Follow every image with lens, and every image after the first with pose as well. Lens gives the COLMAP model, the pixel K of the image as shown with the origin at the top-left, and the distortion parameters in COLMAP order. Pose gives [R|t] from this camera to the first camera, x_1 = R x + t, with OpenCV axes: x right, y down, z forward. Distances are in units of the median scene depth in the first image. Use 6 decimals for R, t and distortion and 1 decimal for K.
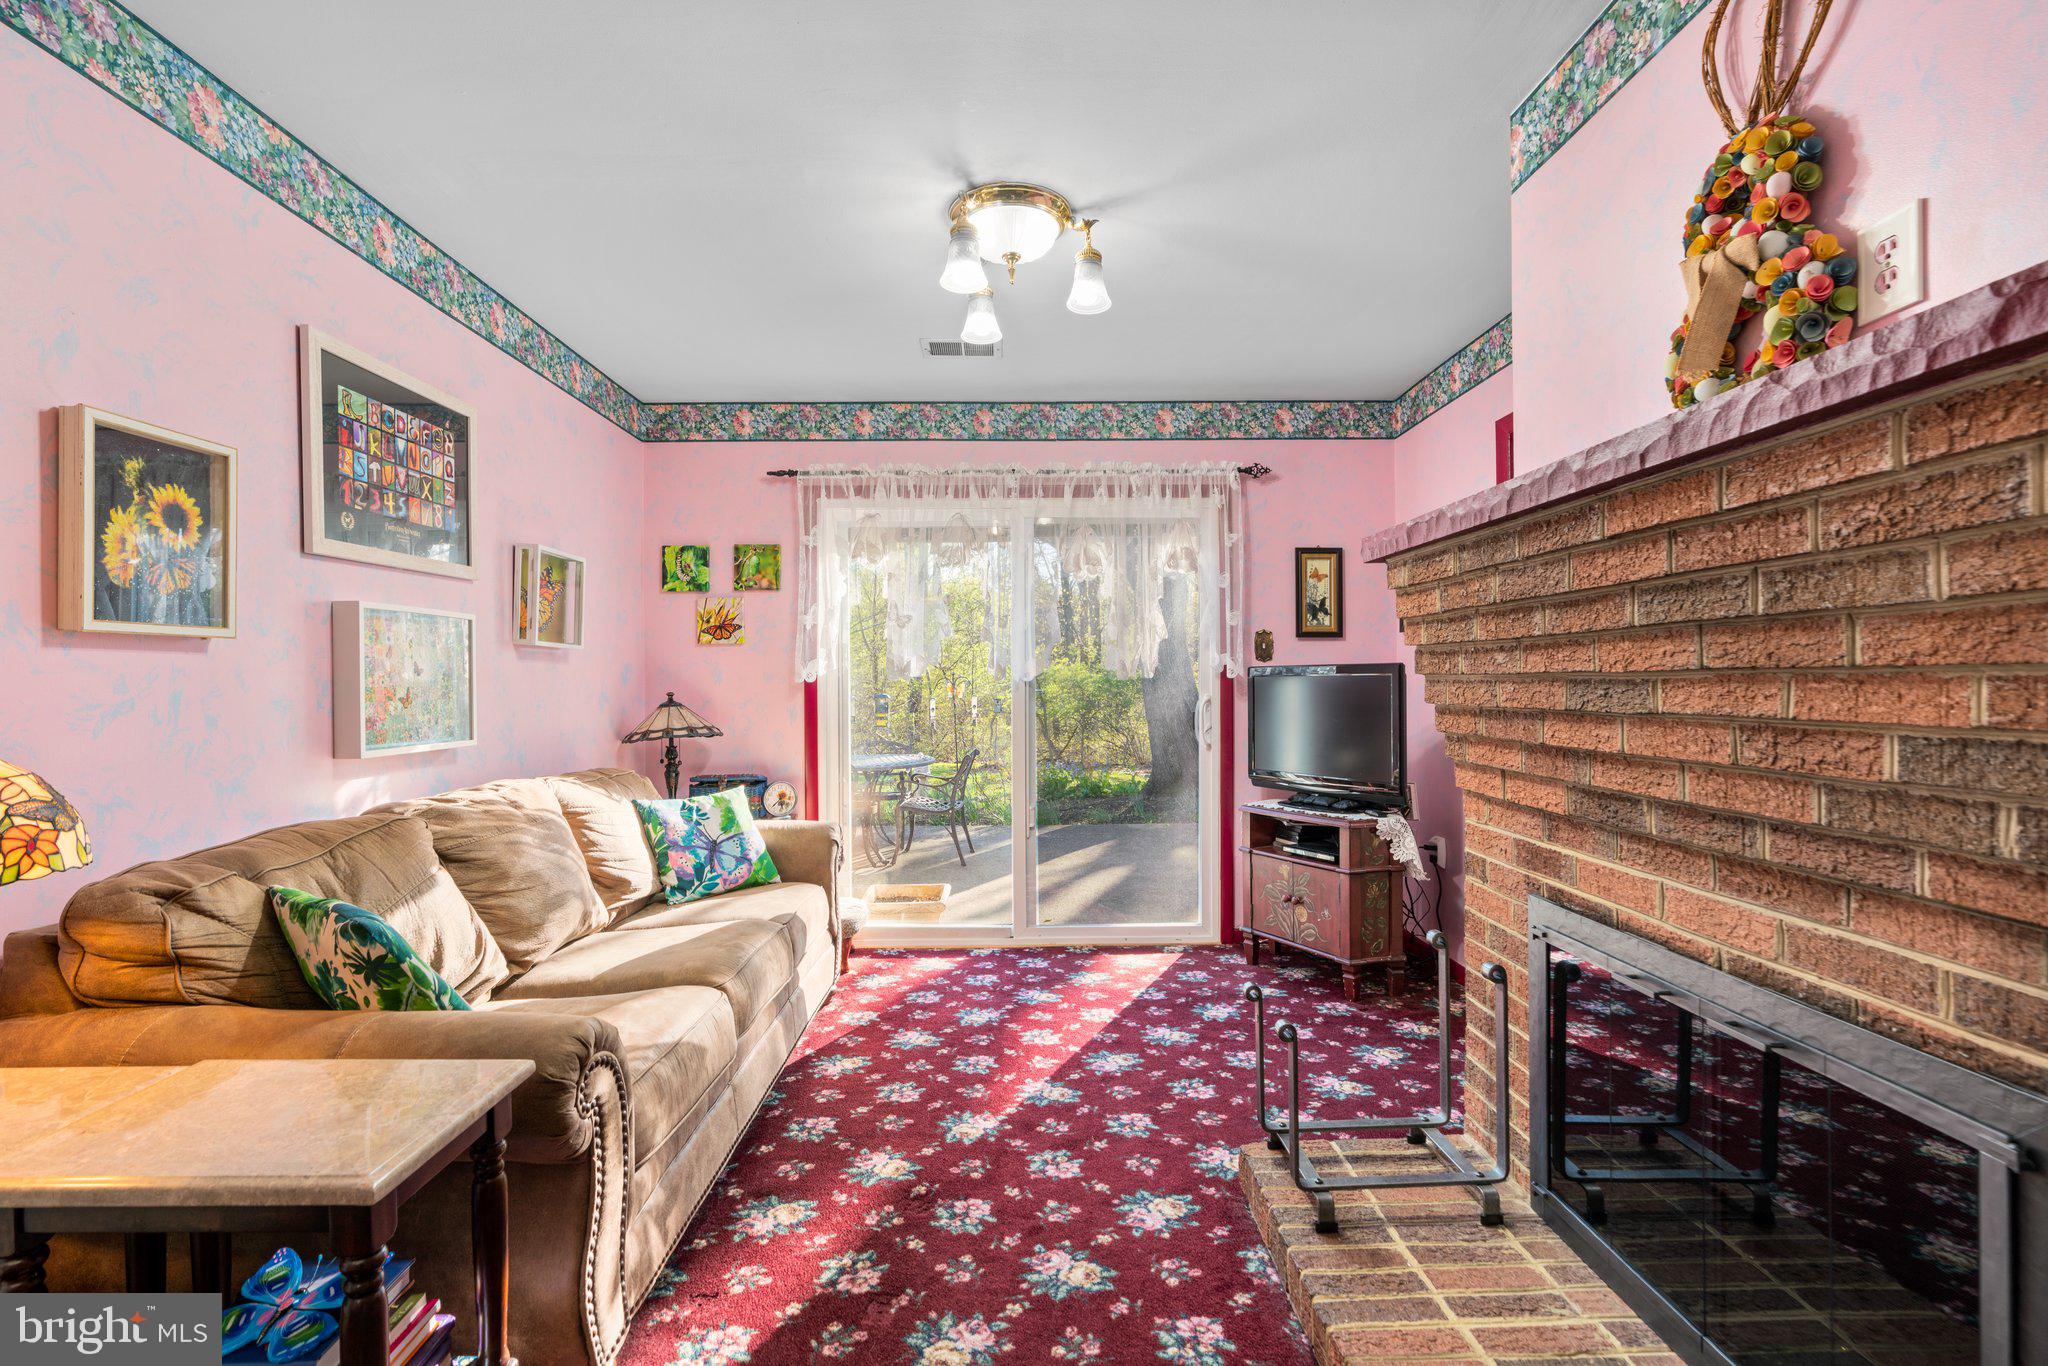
lens RADIAL K [[924.7, 0, 1025.1], [0, 924.7, 683.5], [0, 0, 1]] dist [-0.015135, 0.006695]
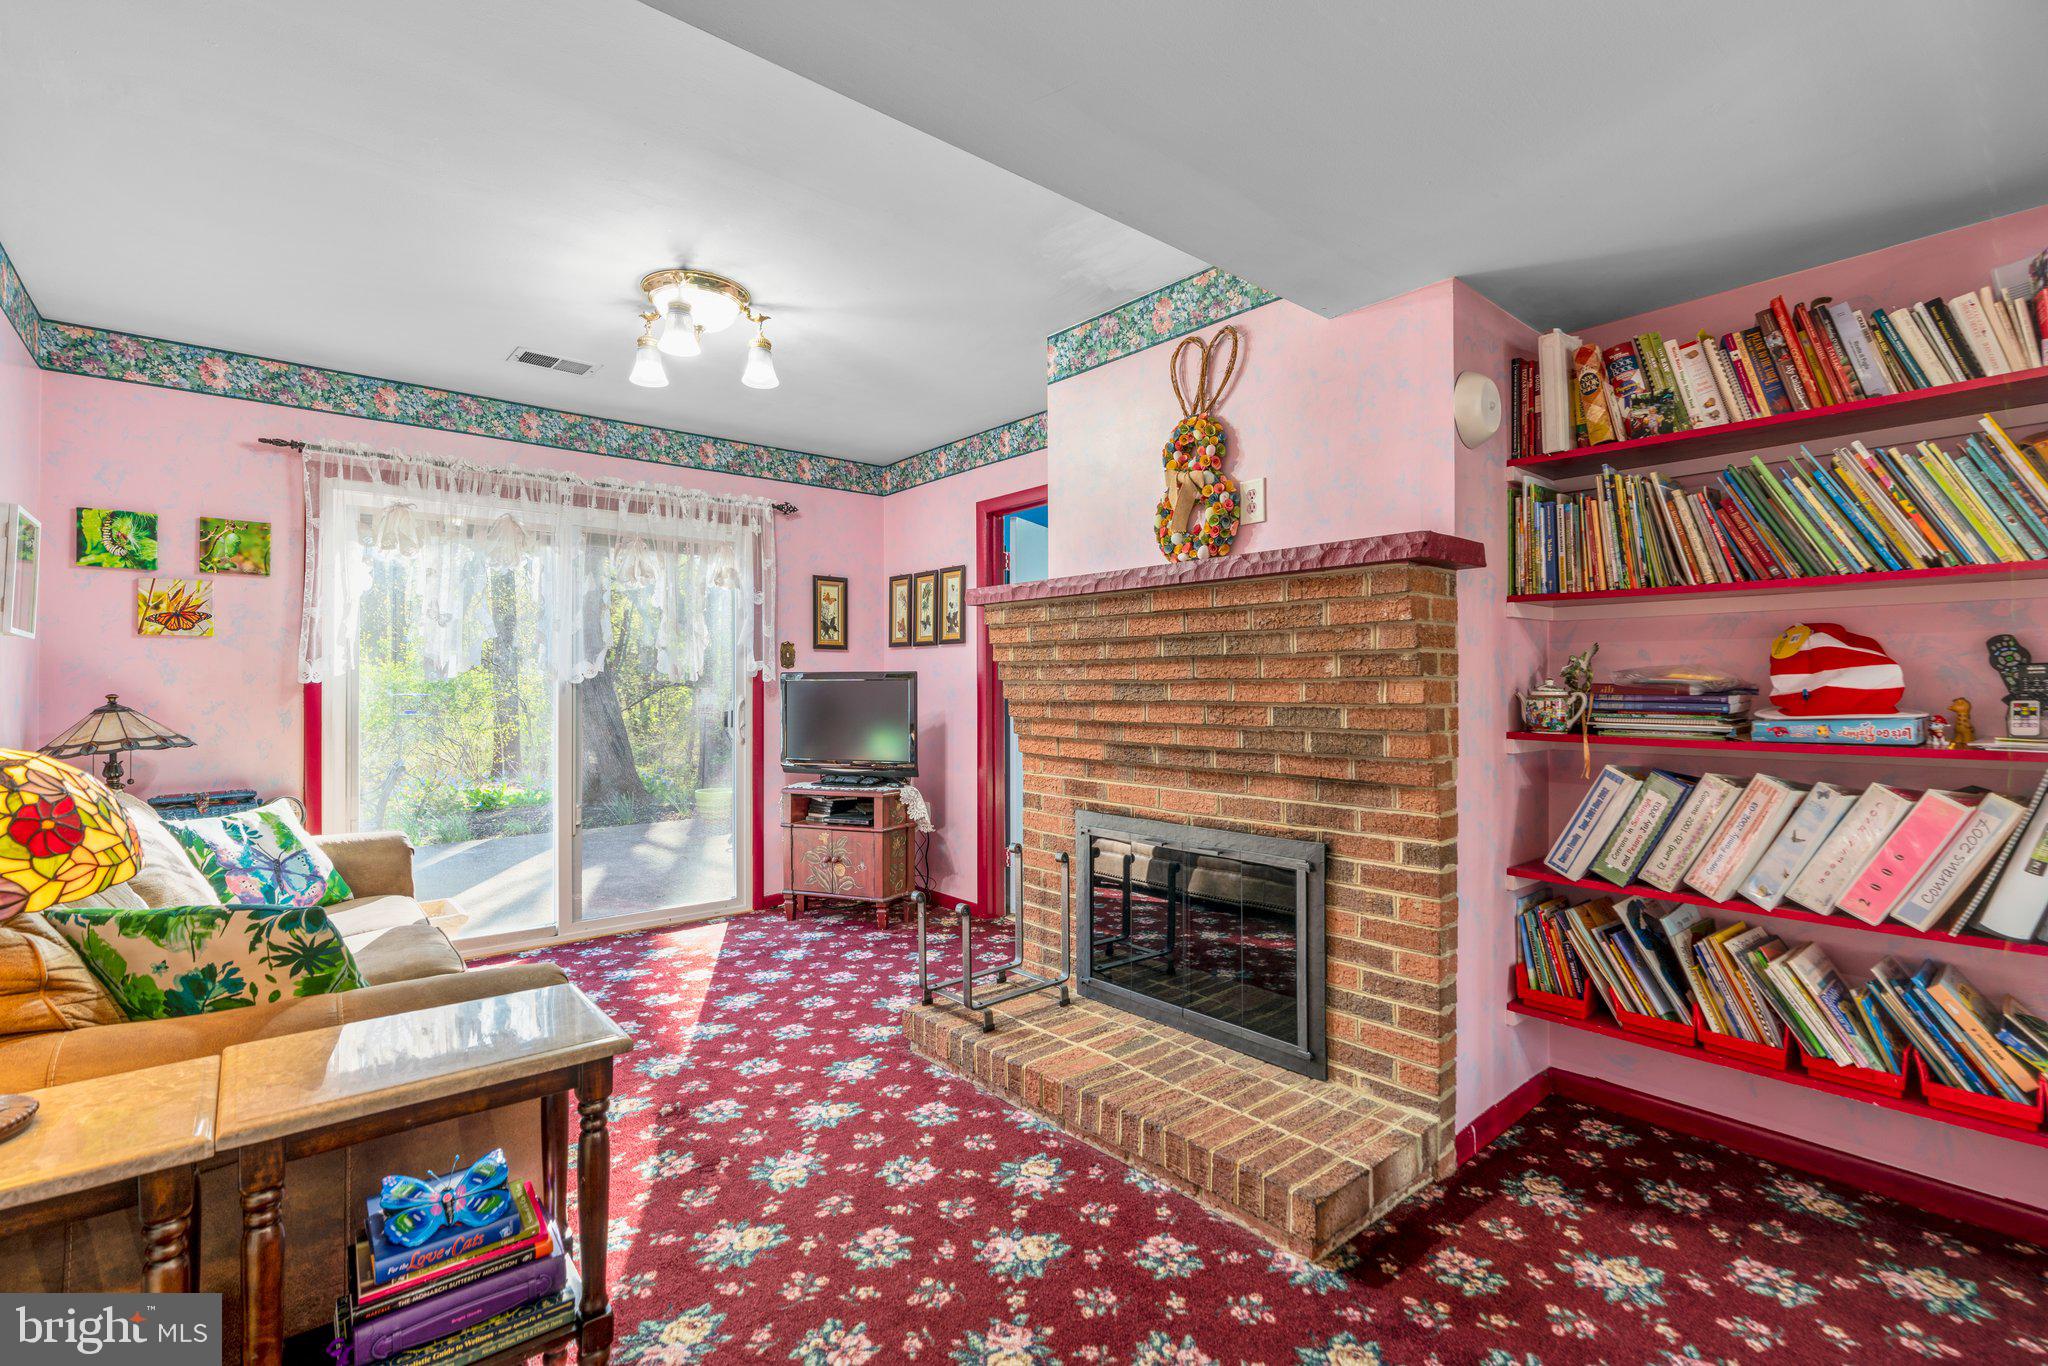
lens RADIAL K [[924.7, 0, 1026.0], [0, 924.7, 674.4], [0, 0, 1]] dist [-0.015135, 0.006695]
pose [[0.766477, 0.012764, 0.642145, -0.466036], [-0.002893, 0.999861, -0.016422, 0.005170], [-0.642266, 0.010729, 0.766407, -0.190461]]
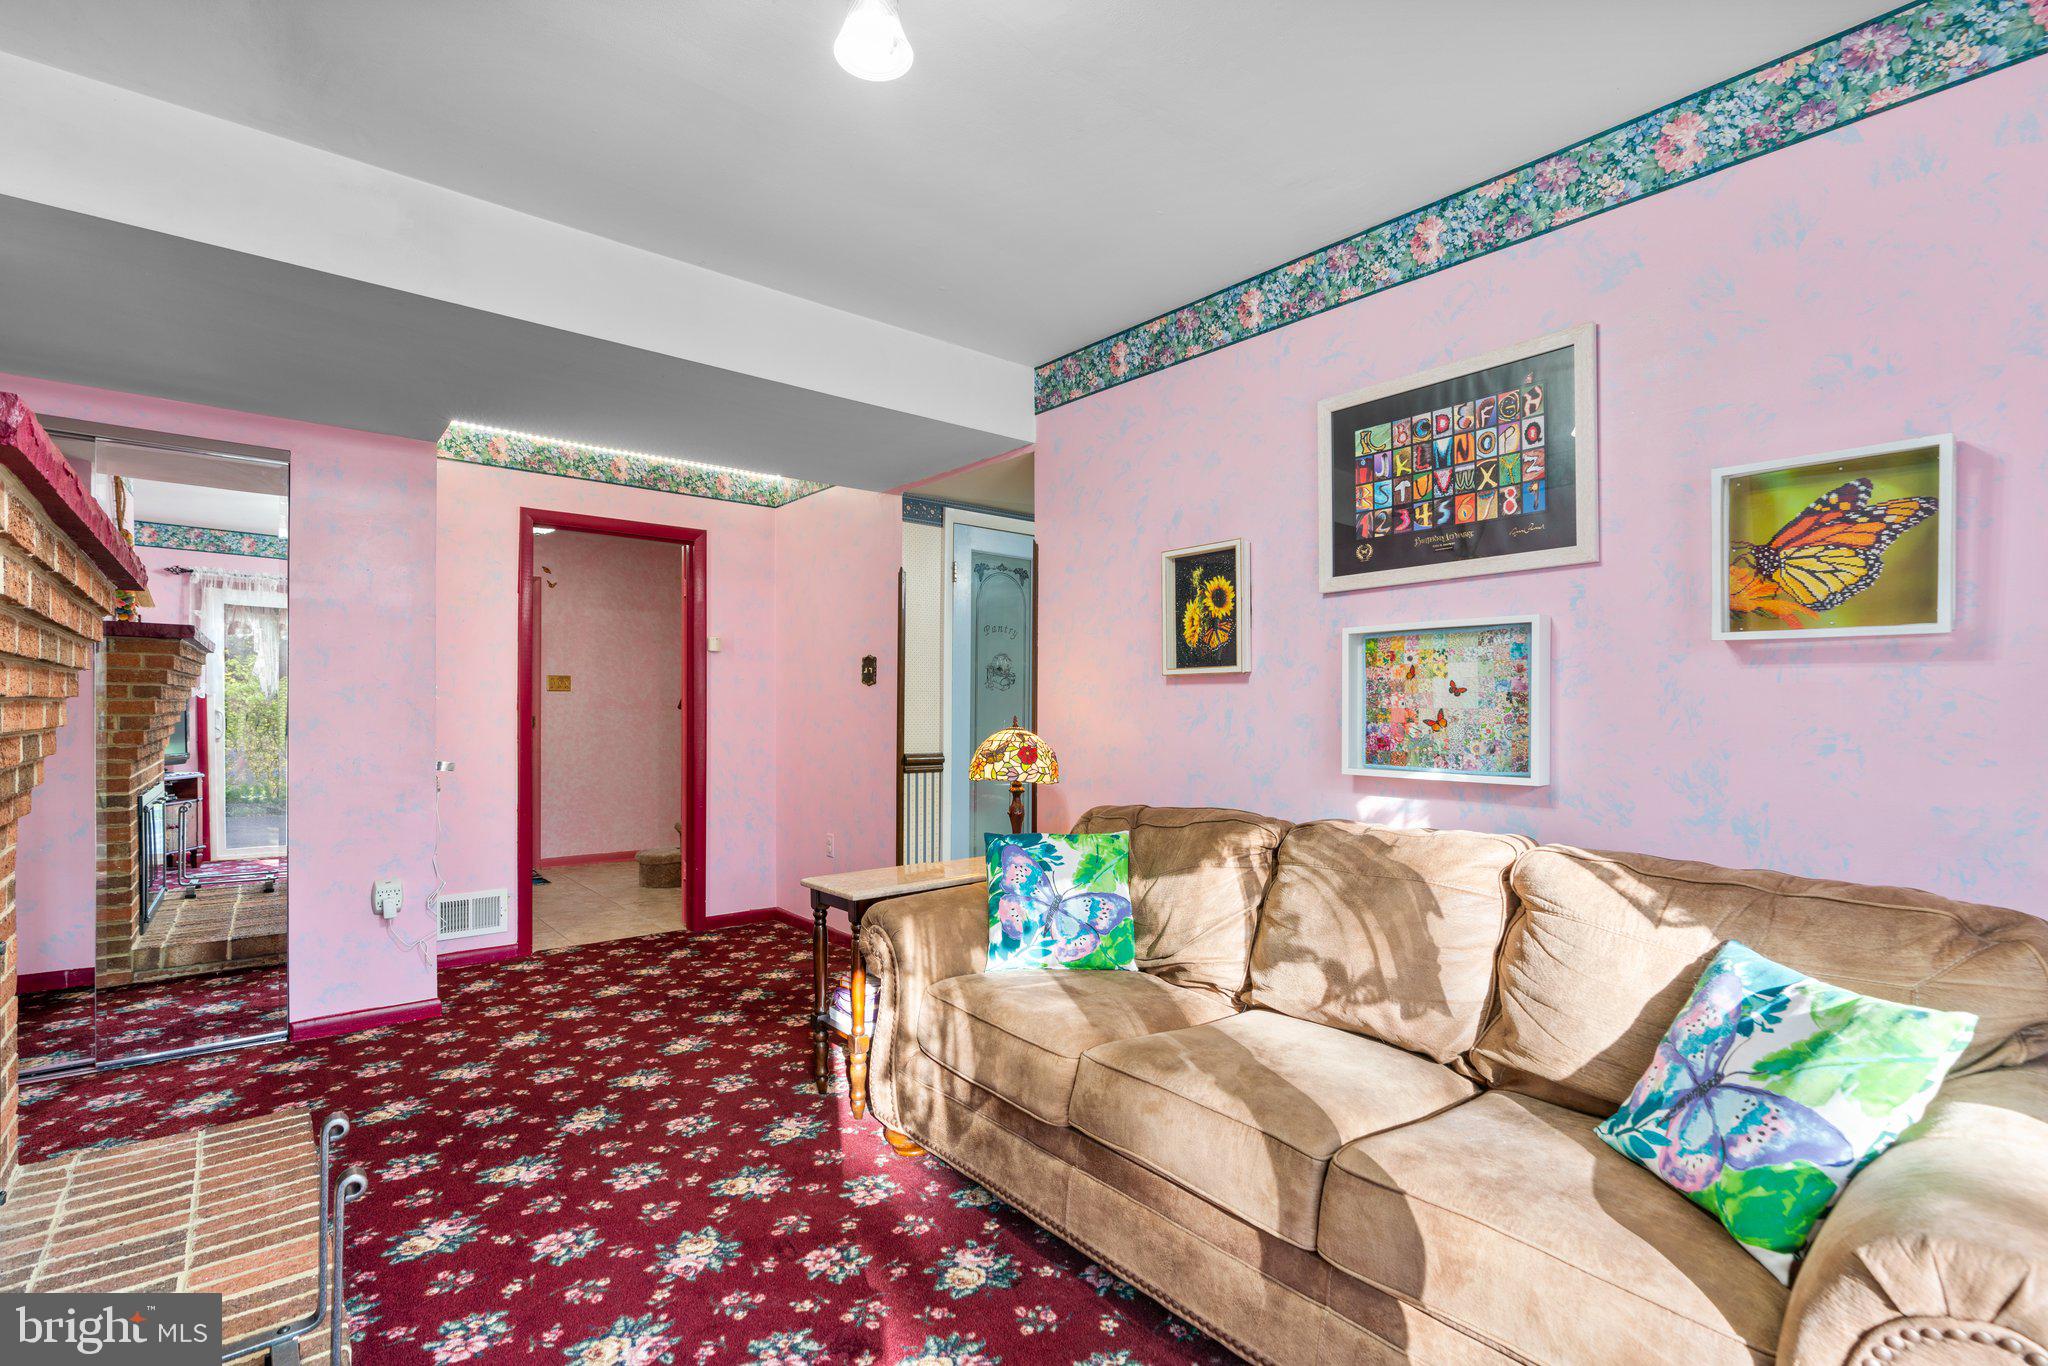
lens RADIAL K [[924.7, 0, 1021.7], [0, 924.7, 709.1], [0, 0, 1]] dist [-0.015135, 0.006695]
pose [[-0.773965, 0.005700, -0.633203, 0.237474], [0.001205, 0.999971, 0.007529, -0.003042], [0.633228, 0.005064, -0.773949, 1.479742]]
